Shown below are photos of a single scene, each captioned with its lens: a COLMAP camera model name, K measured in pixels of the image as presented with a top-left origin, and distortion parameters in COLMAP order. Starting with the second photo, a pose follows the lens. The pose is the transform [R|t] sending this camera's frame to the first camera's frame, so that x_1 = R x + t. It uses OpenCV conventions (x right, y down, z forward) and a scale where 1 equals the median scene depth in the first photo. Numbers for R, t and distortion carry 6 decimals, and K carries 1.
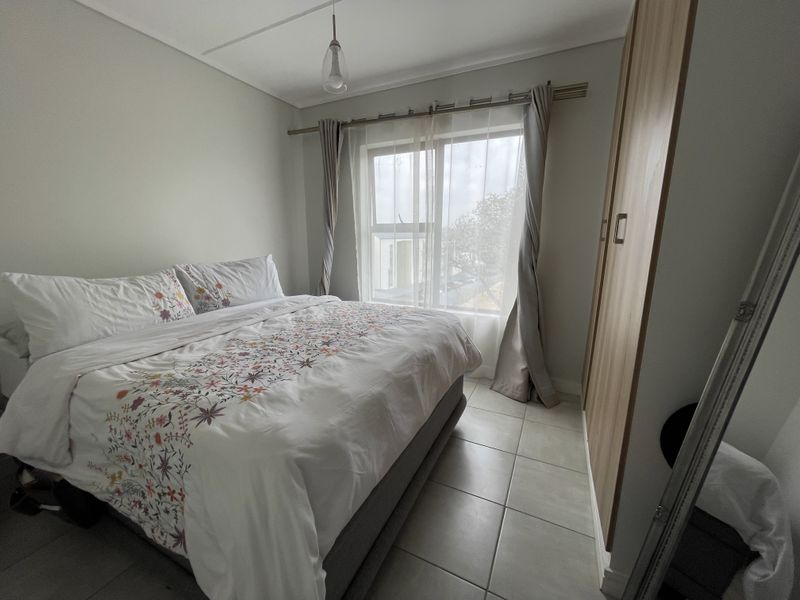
lens RADIAL K [[321.3, 0, 397.4], [0, 321.3, 300.5], [0, 0, 1]] dist [-0.008501, 0.000284]
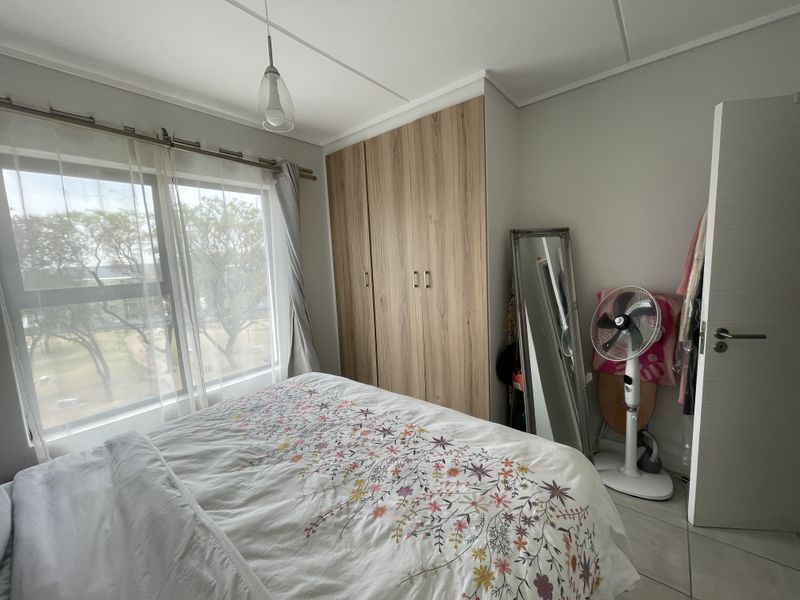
lens RADIAL K [[321.3, 0, 397.4], [0, 321.3, 300.5], [0, 0, 1]] dist [-0.008501, 0.000284]
pose [[0.229602, -0.129348, 0.964651, -1.027806], [0.245152, 0.966860, 0.071294, -0.268833], [-0.941904, 0.220117, 0.253703, 0.698293]]
